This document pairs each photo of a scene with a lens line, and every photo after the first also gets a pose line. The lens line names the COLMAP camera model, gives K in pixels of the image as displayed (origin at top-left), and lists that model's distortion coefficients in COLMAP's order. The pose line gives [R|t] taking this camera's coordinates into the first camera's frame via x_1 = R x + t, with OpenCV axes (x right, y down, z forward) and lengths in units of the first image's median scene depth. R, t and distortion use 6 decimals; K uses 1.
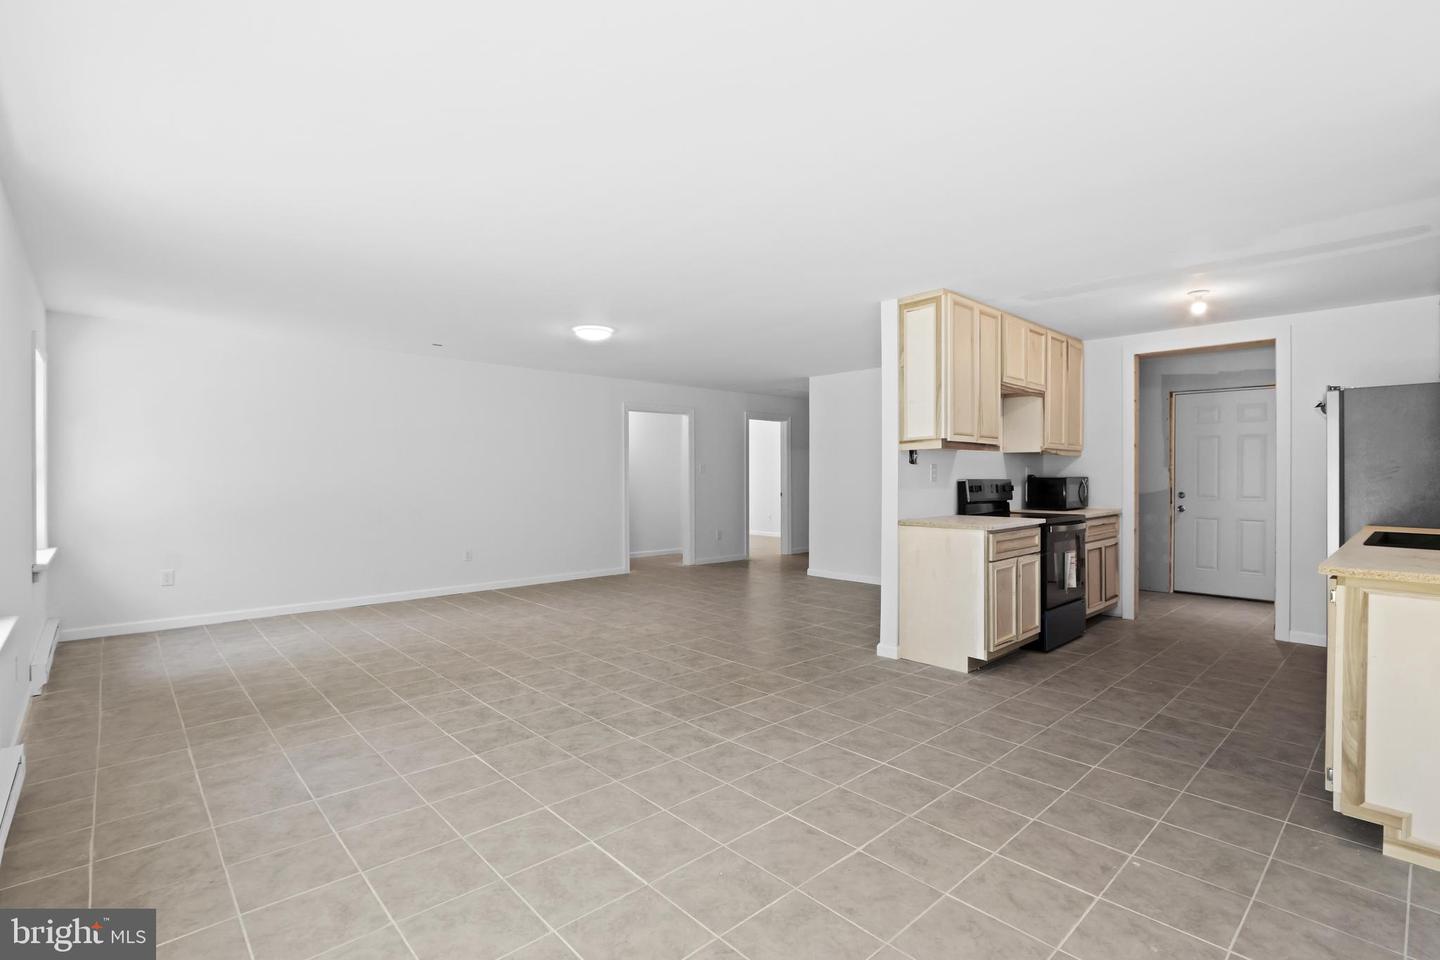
lens RADIAL K [[675.6, 0, 710.6], [0, 675.6, 473.2], [0, 0, 1]] dist [-0.018026, 0.000531]
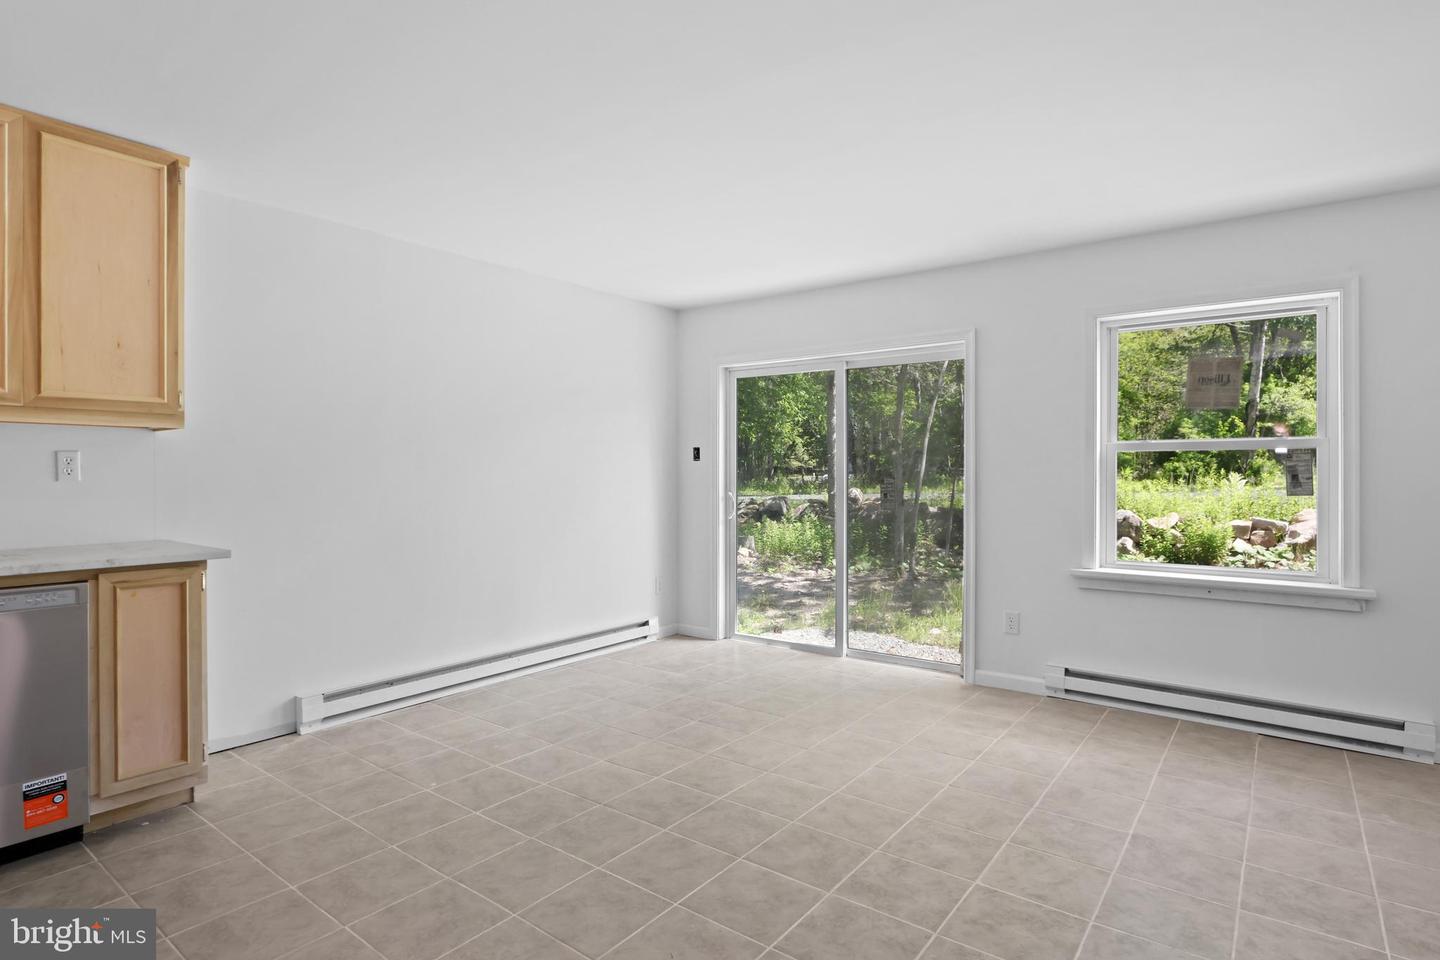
lens RADIAL K [[746.3, 0, 714.3], [0, 746.3, 476.4], [0, 0, 1]] dist [-0.031066, 0.012780]
pose [[-0.984182, -0.001604, -0.177154, 0.229231], [-0.002081, 0.999995, 0.002505, 0.009504], [0.177149, 0.002834, -0.984180, 1.494600]]
